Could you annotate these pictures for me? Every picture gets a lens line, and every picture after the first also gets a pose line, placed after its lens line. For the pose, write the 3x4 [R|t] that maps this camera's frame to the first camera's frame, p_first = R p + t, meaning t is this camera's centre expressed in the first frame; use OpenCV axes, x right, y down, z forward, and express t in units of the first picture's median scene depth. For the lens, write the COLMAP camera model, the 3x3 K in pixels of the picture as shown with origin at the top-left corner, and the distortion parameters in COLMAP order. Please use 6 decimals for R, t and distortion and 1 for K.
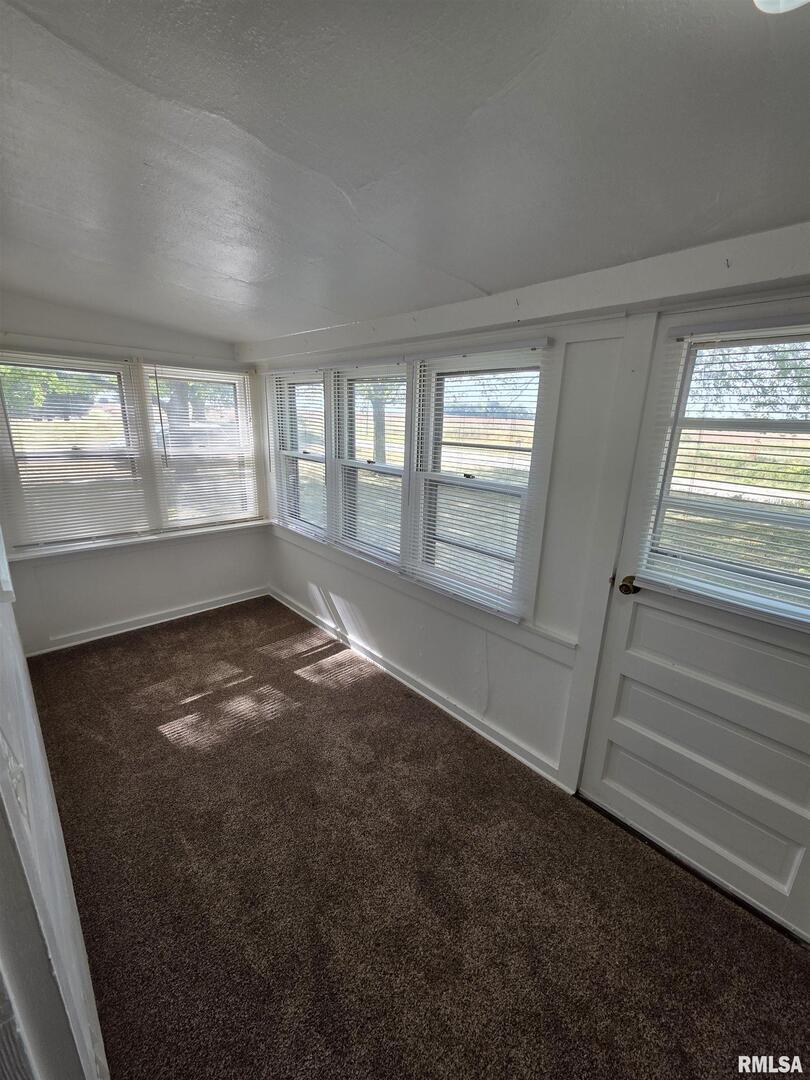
lens RADIAL K [[430.8, 0, 421.2], [0, 430.8, 535.1], [0, 0, 1]] dist [0.005427, -0.001208]
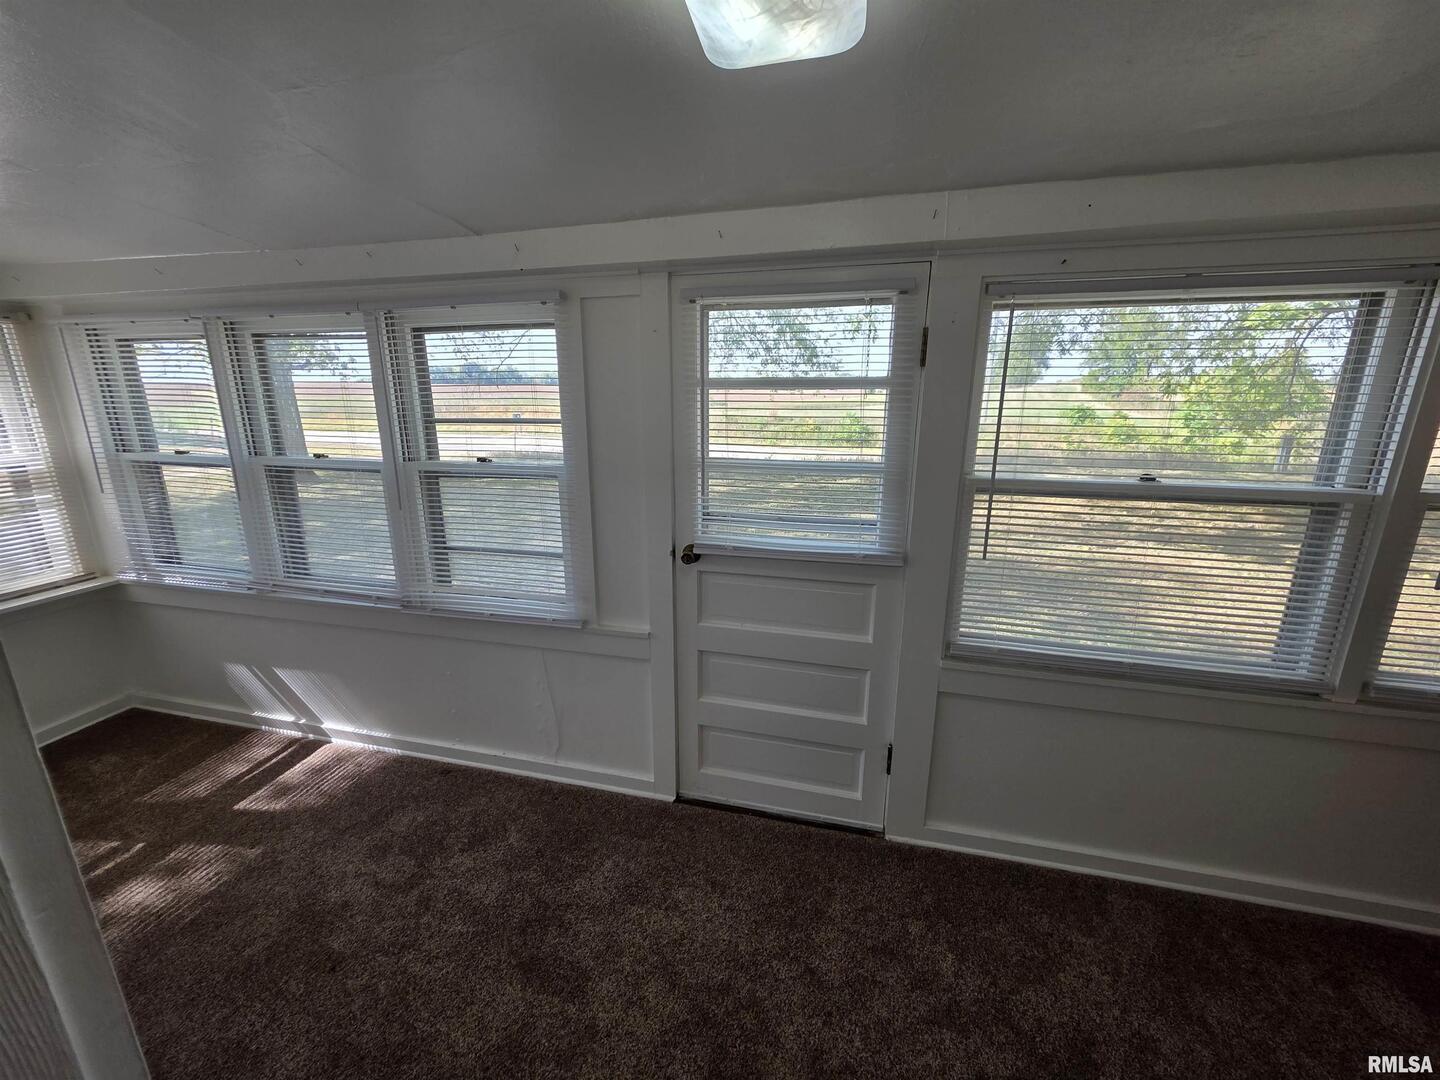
lens RADIAL K [[574.4, 0, 724.9], [0, 574.4, 535.6], [0, 0, 1]] dist [0.005427, -0.001208]
pose [[0.842520, -0.169719, 0.511230, -0.074590], [0.172575, 0.984088, 0.042290, 0.027394], [-0.510273, 0.052595, 0.858403, -0.104261]]
